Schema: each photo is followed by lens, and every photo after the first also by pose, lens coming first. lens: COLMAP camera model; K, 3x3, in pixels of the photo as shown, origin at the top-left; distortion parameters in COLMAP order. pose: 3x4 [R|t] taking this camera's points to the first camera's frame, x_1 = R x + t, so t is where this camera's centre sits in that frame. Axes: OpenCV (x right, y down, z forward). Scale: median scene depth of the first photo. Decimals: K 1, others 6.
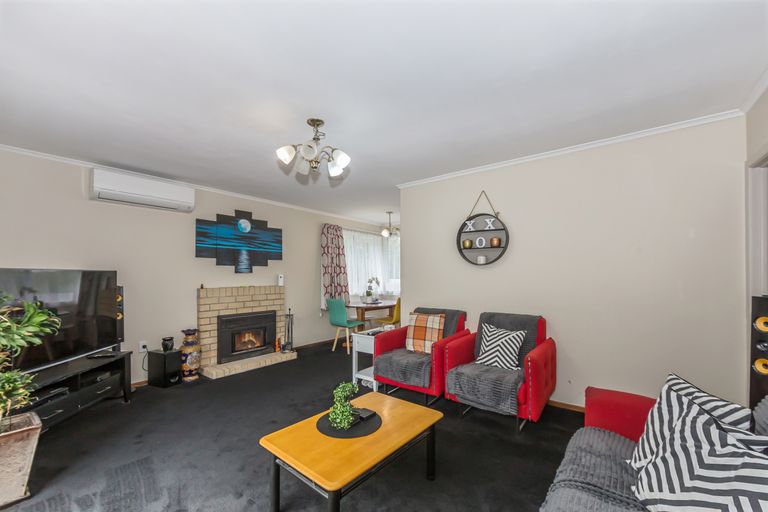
lens RADIAL K [[319.8, 0, 380.7], [0, 319.8, 287.0], [0, 0, 1]] dist [0.000401, 0.000002]
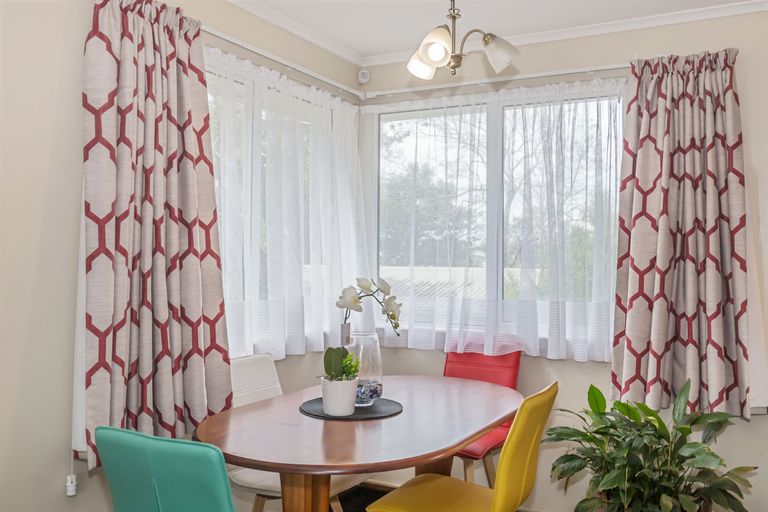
lens RADIAL K [[680.8, 0, 383.5], [0, 680.8, 248.4], [0, 0, 1]] dist [-0.049116, 0.036992]
pose [[0.986154, 0.019135, 0.164722, -0.078550], [-0.012334, 0.999032, -0.042214, -0.031571], [-0.165370, 0.039598, 0.985436, 0.588272]]
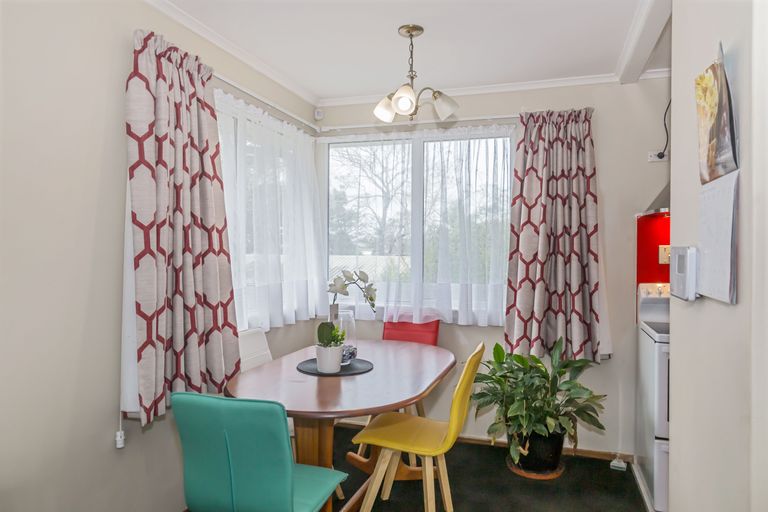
lens RADIAL K [[512.3, 0, 382.7], [0, 512.3, 257.7], [0, 0, 1]] dist [-0.002162, -0.003750]
pose [[0.939940, 0.008487, 0.341235, -0.136629], [-0.005185, 0.999931, -0.010587, -0.036839], [-0.341301, 0.008182, 0.939918, 0.594241]]
